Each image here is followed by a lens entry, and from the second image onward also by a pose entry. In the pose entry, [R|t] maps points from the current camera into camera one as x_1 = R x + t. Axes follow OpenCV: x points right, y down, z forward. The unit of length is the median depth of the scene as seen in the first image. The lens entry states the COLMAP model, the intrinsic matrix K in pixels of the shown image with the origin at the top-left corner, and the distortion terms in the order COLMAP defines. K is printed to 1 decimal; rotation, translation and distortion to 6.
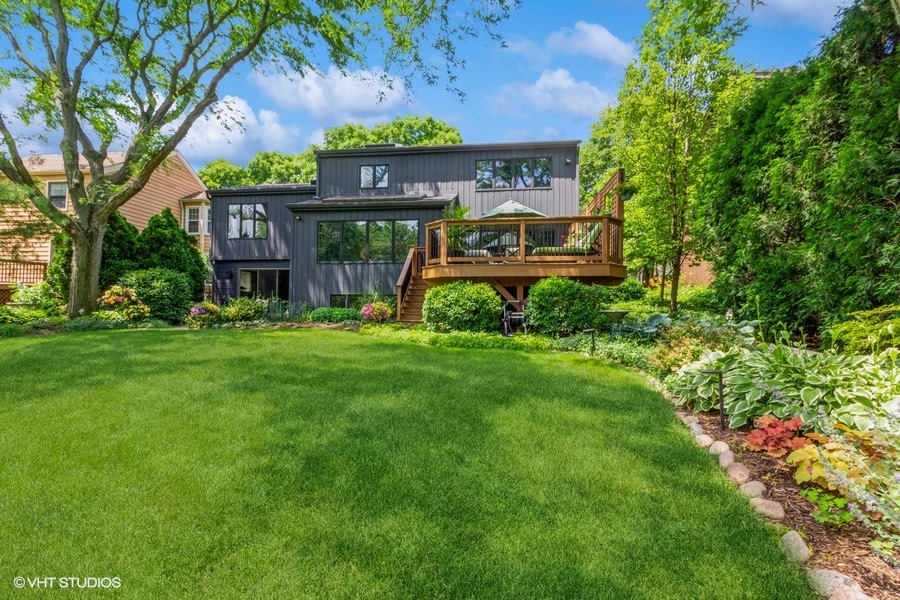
lens RADIAL K [[425.0, 0, 450.0], [0, 425.0, 300.0], [0, 0, 1]] dist [-0.000098, -0.000245]
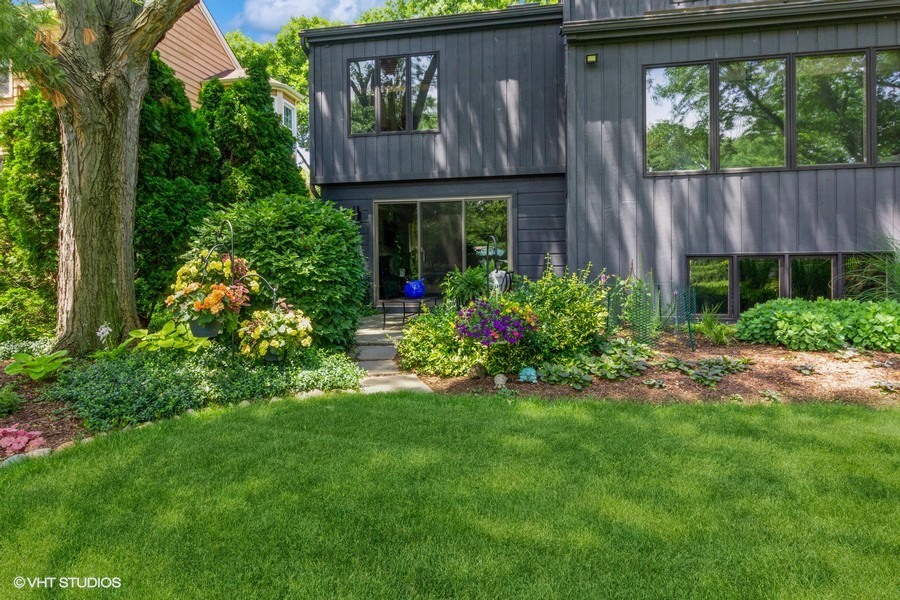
lens RADIAL K [[587.6, 0, 450.2], [0, 587.6, 265.4], [0, 0, 1]] dist [0.045174, 0.000549]
pose [[0.994359, -0.014042, -0.105136, -0.517289], [0.017768, 0.999244, 0.034583, -0.031532], [0.104571, -0.036256, 0.993856, 0.539495]]
